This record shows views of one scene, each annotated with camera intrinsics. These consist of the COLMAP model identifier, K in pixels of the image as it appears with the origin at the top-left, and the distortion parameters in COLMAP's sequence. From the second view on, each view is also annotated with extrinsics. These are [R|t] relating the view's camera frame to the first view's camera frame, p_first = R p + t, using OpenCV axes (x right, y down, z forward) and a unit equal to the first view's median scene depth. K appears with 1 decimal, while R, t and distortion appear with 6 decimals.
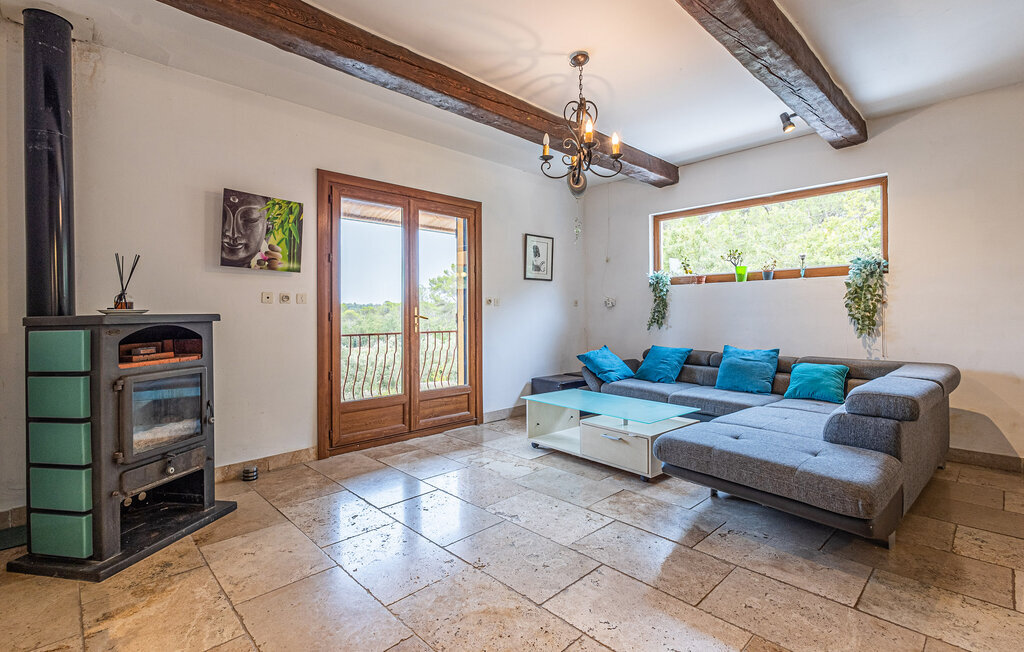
lens RADIAL K [[470.8, 0, 513.9], [0, 470.8, 315.5], [0, 0, 1]] dist [0.010830, -0.002690]
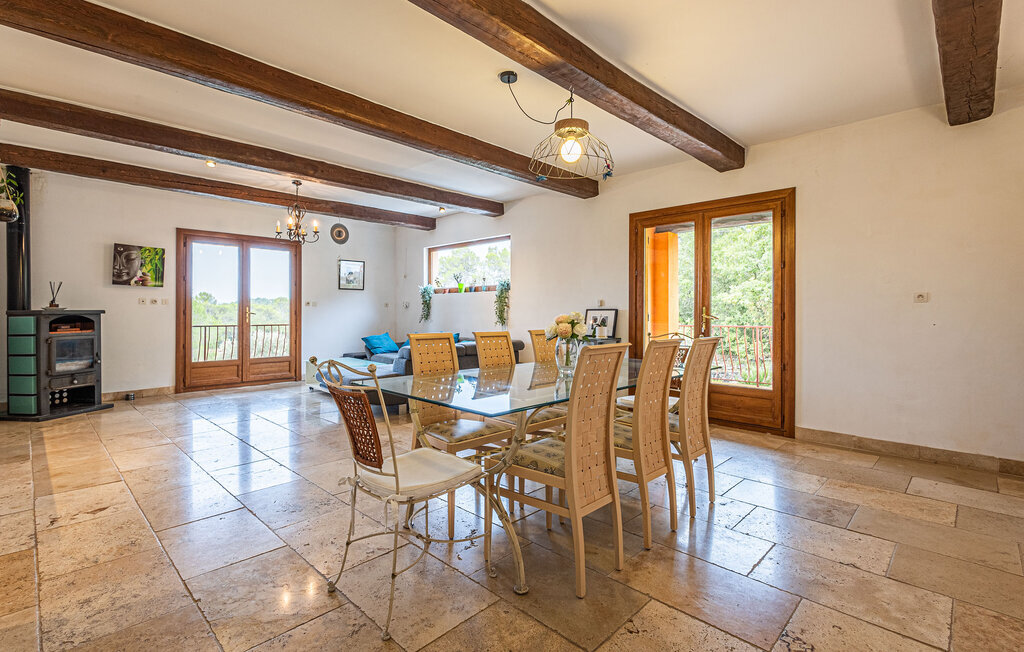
lens RADIAL K [[470.8, 0, 511.8], [0, 470.8, 314.8], [0, 0, 1]] dist [0.010830, -0.002690]
pose [[0.999460, 0.008552, 0.031736, 0.845352], [-0.008623, 0.999961, 0.002125, -0.001907], [-0.031717, -0.002398, 0.999494, -0.867927]]
